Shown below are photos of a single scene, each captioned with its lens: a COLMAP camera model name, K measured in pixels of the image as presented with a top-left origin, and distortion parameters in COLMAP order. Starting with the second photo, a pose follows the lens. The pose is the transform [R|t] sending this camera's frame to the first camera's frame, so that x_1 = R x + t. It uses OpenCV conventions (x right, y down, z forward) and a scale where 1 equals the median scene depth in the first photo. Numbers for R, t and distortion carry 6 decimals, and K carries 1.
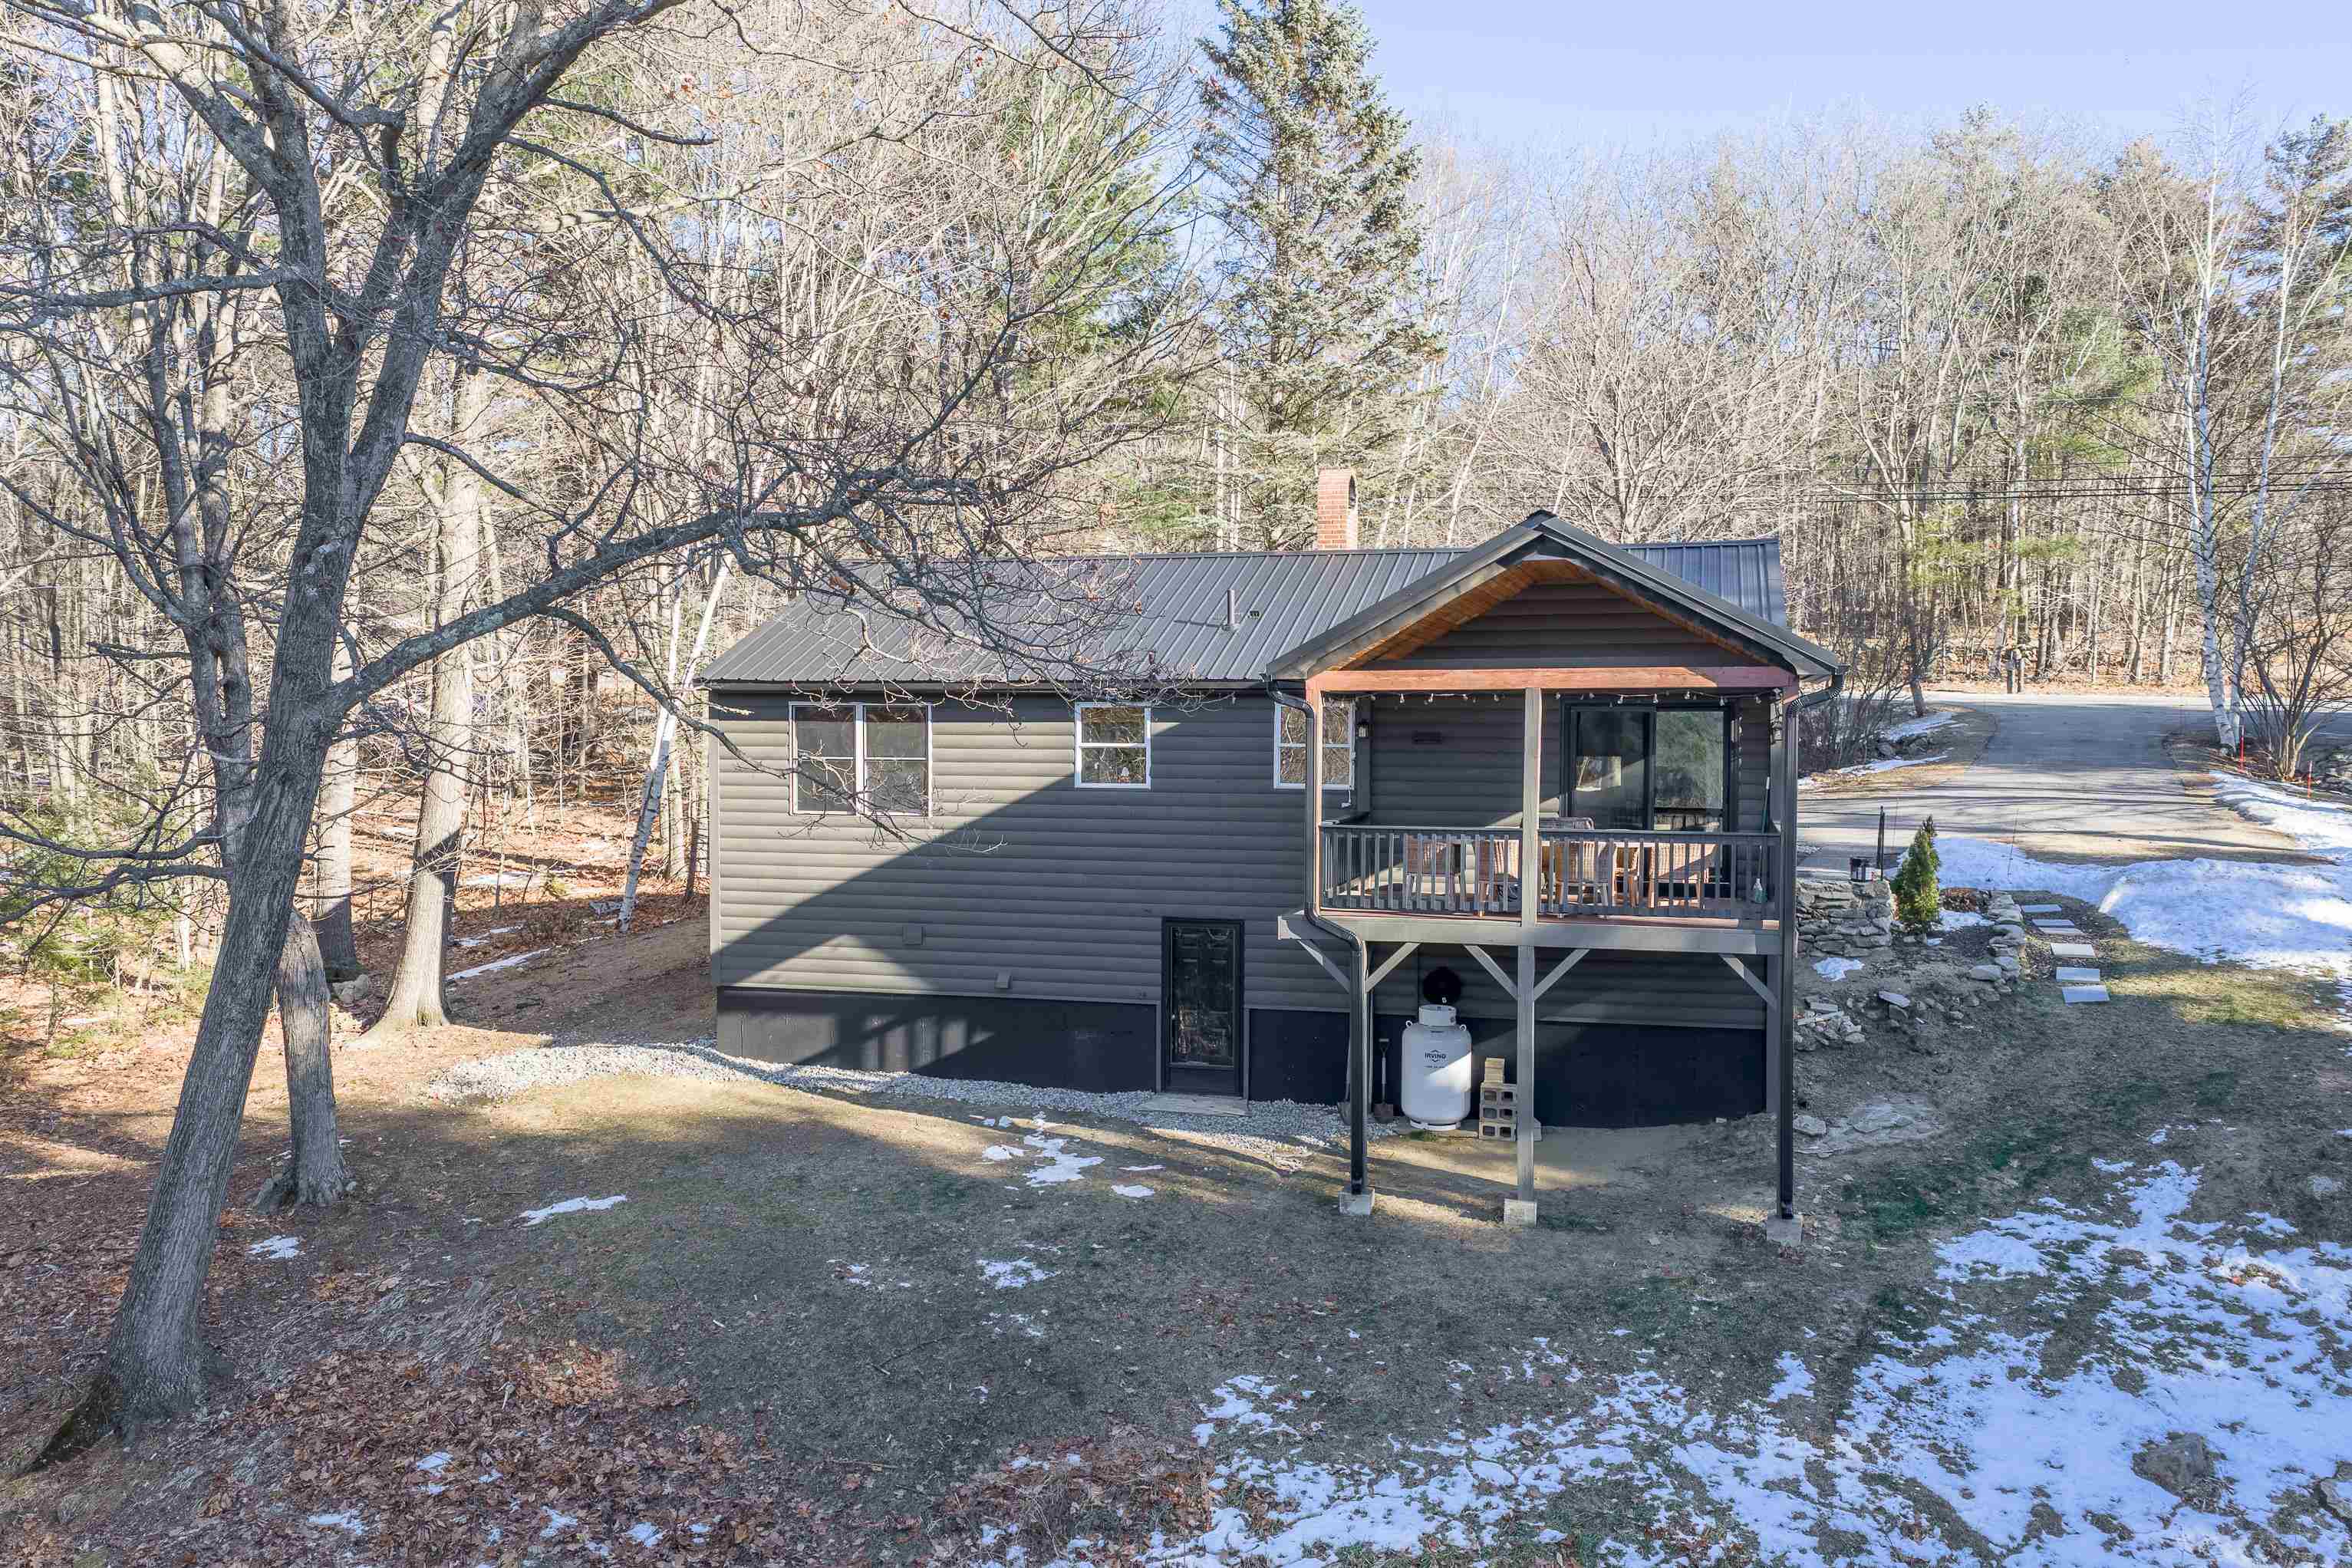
lens RADIAL K [[1957.2, 0, 1192.5], [0, 1957.2, 773.6], [0, 0, 1]] dist [0.036545, -0.036325]
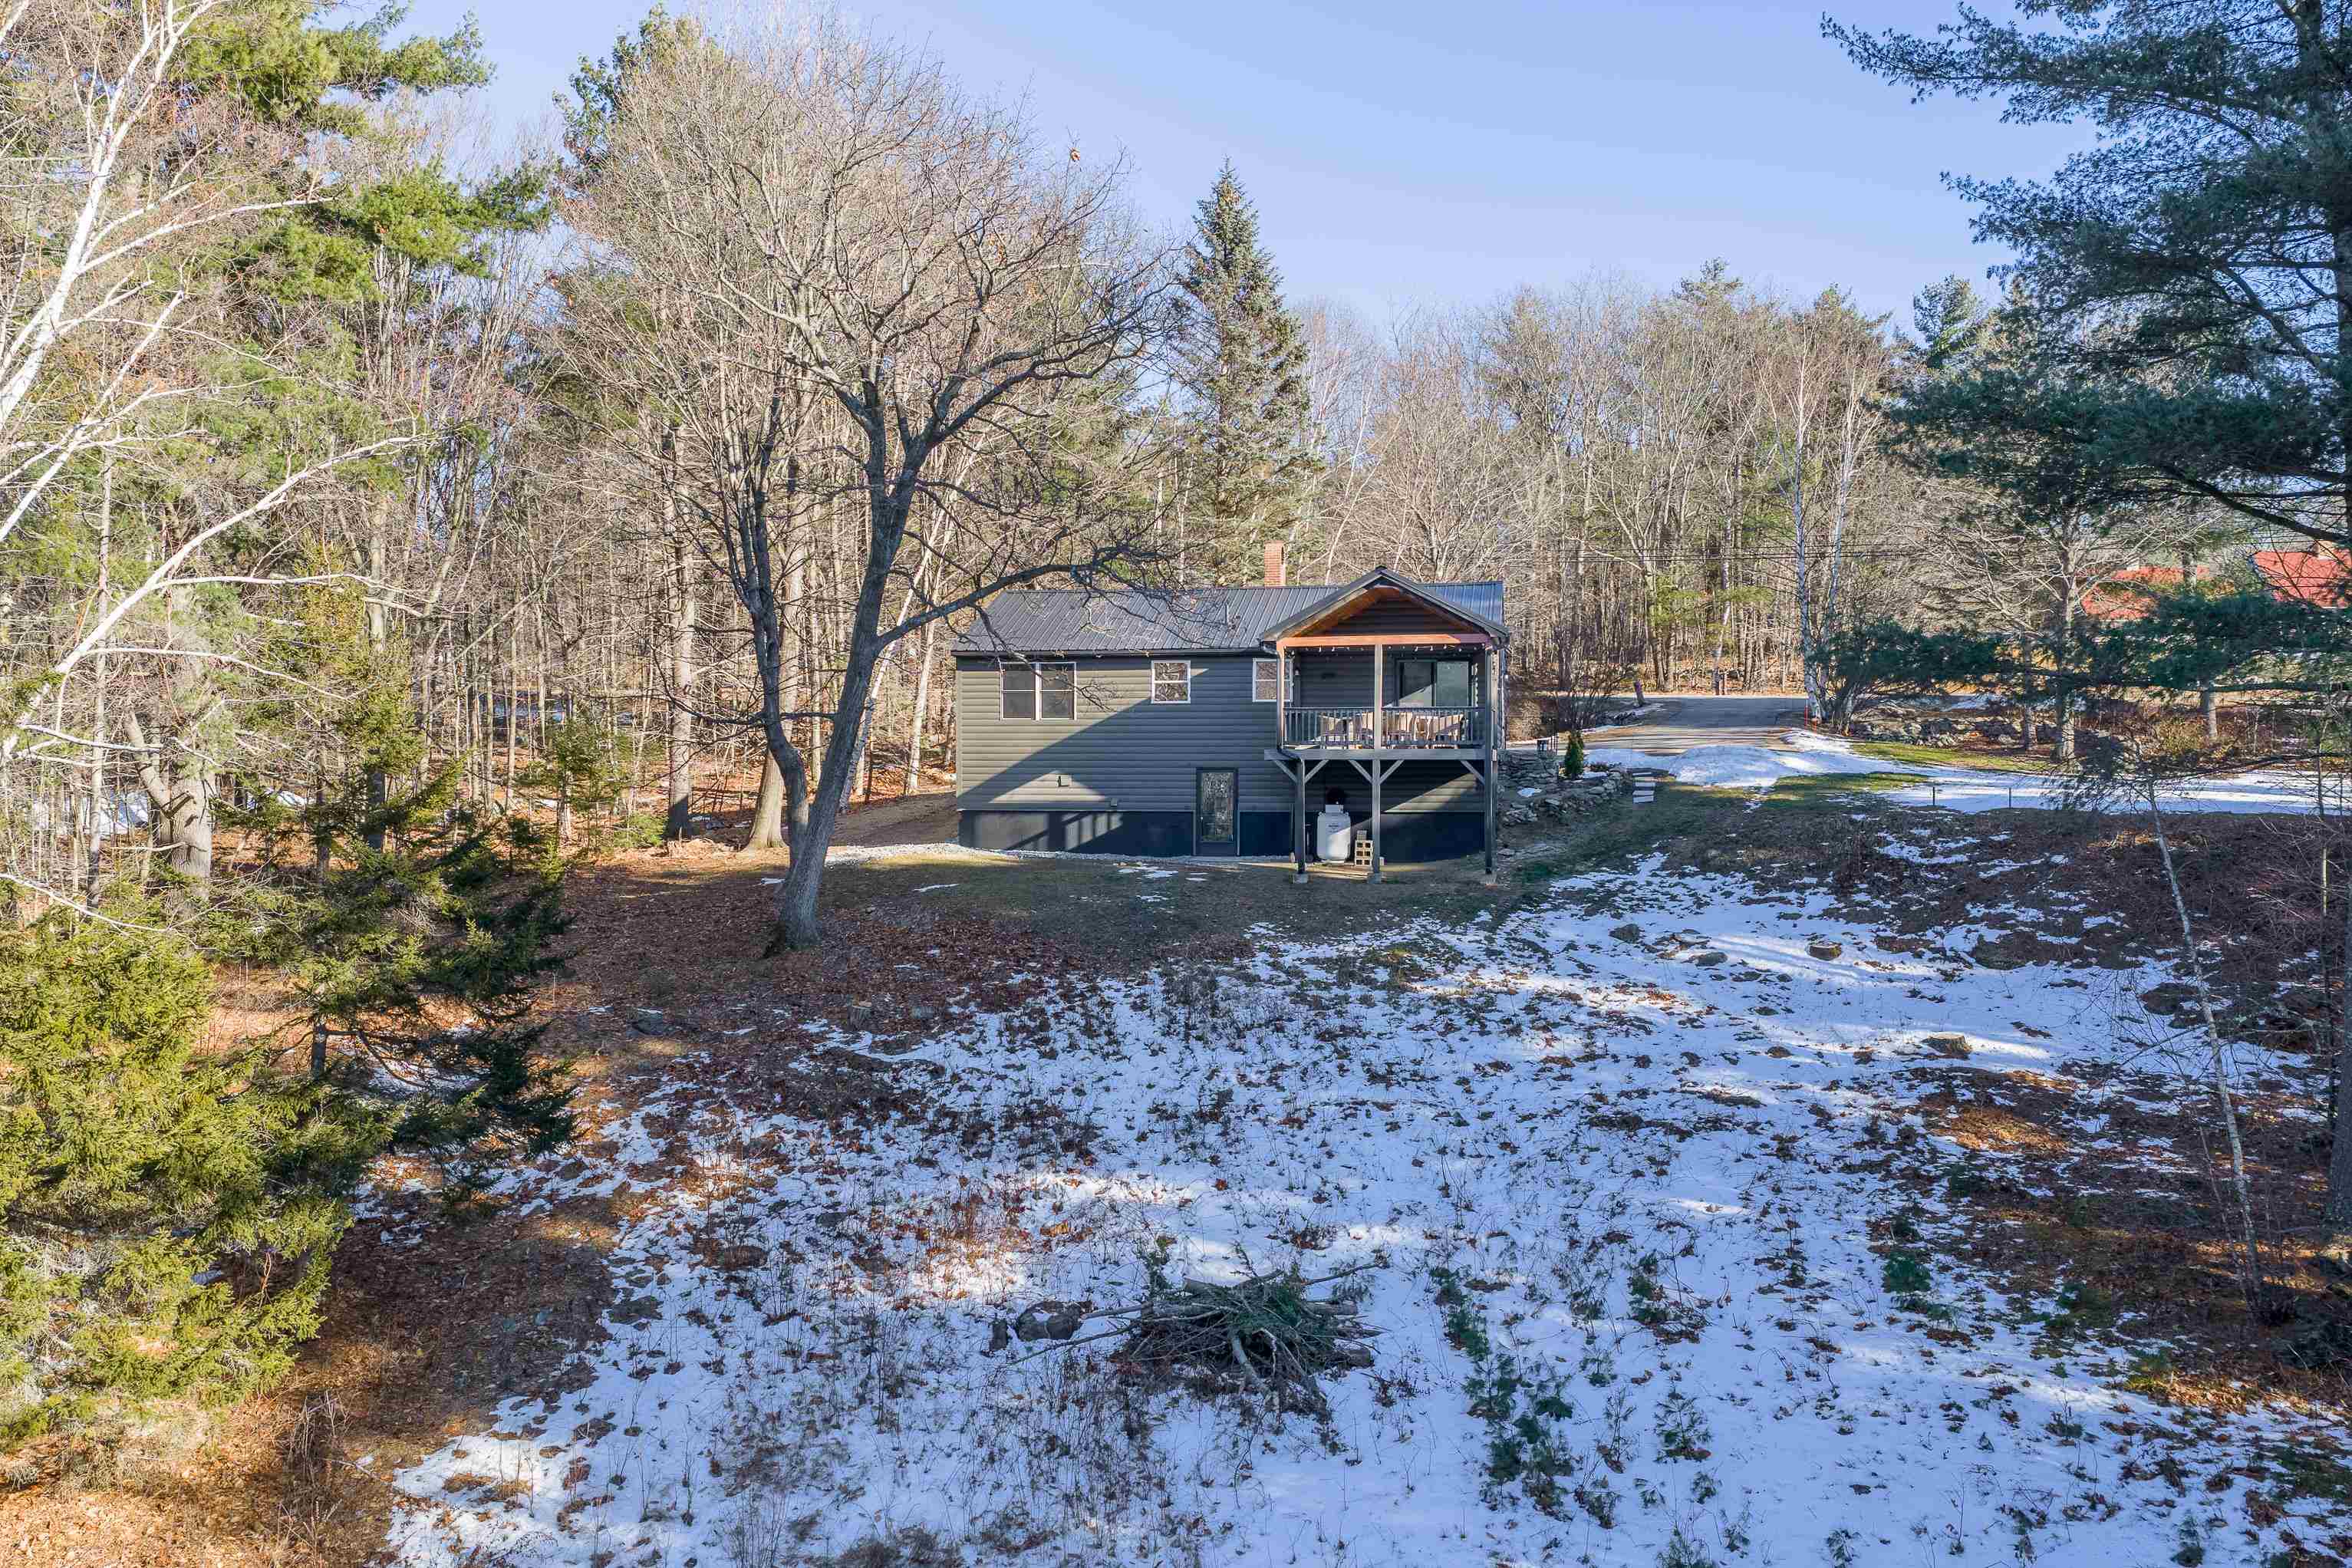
lens RADIAL K [[1957.2, 0, 1152.3], [0, 1957.2, 784.5], [0, 0, 1]] dist [0.036545, -0.036325]
pose [[0.998549, -0.002277, 0.053799, -0.192906], [0.003467, 0.999751, -0.022039, 0.154695], [-0.053735, 0.022193, 0.998309, -1.143006]]
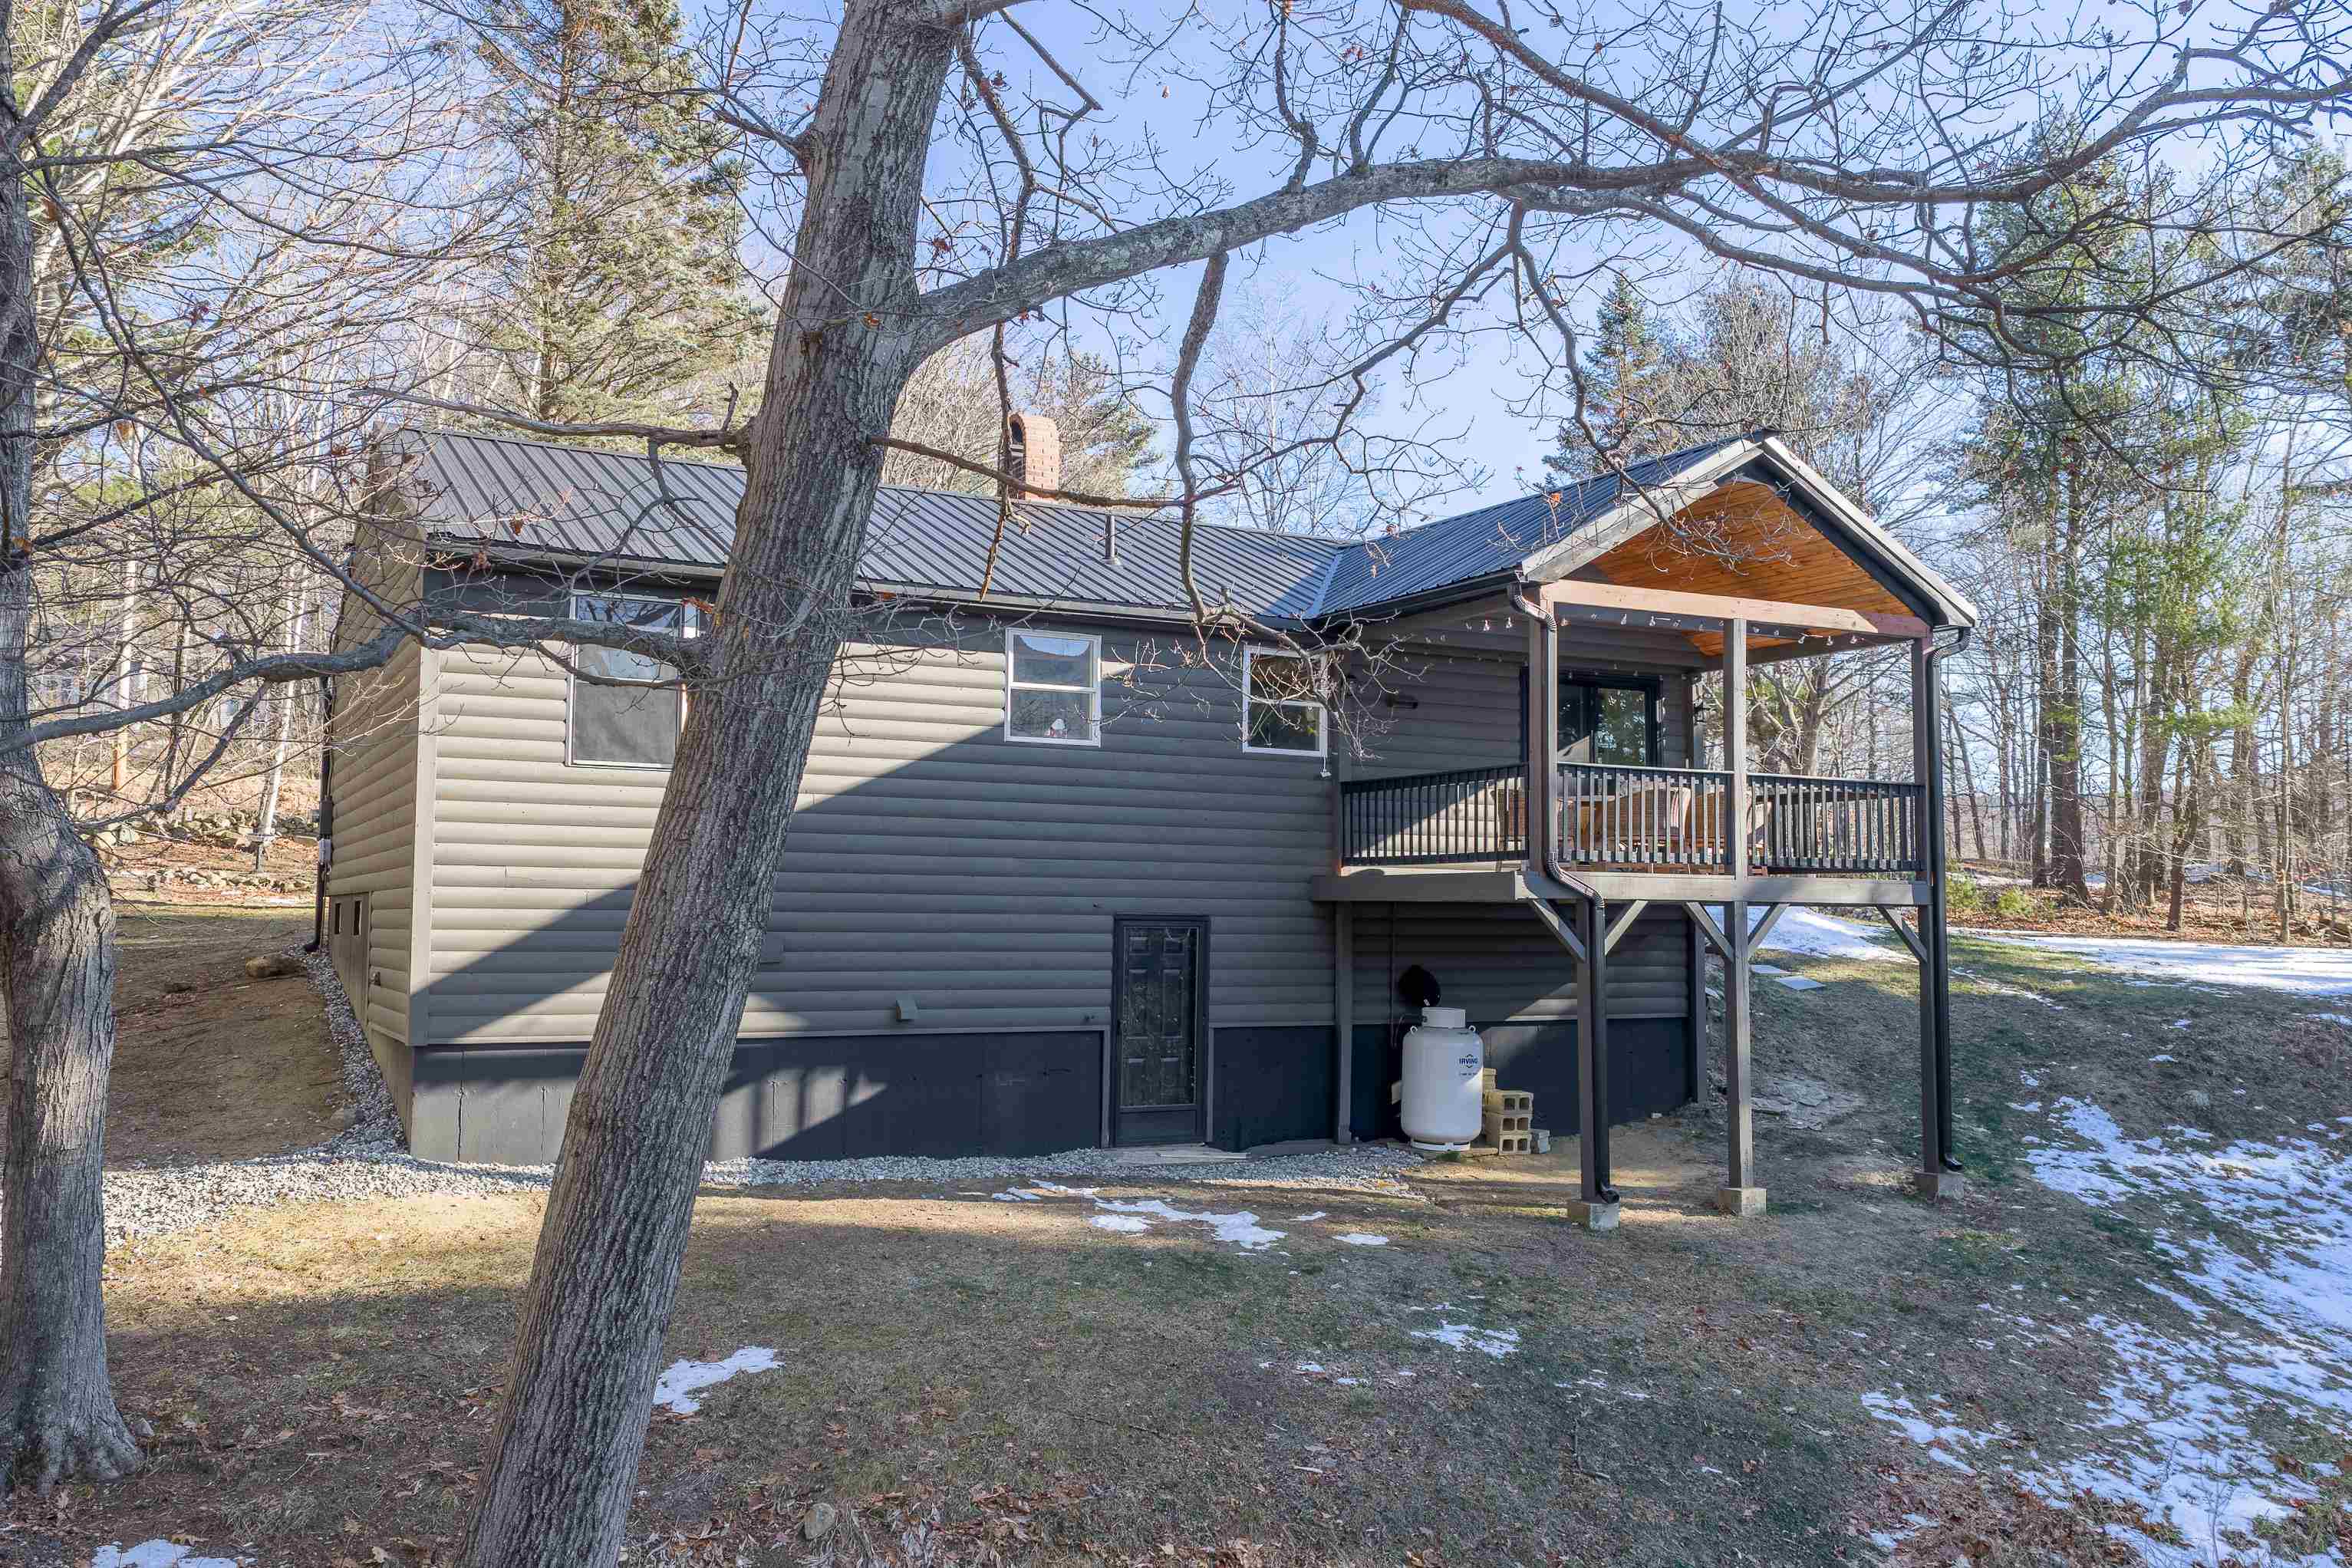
lens RADIAL K [[1957.2, 0, 1174.3], [0, 1957.2, 775.8], [0, 0, 1]] dist [0.036545, -0.036325]
pose [[0.727337, 0.053198, 0.684215, -0.599960], [0.013308, 0.995710, -0.091563, 0.102593], [-0.686151, 0.075703, 0.723509, 0.484921]]
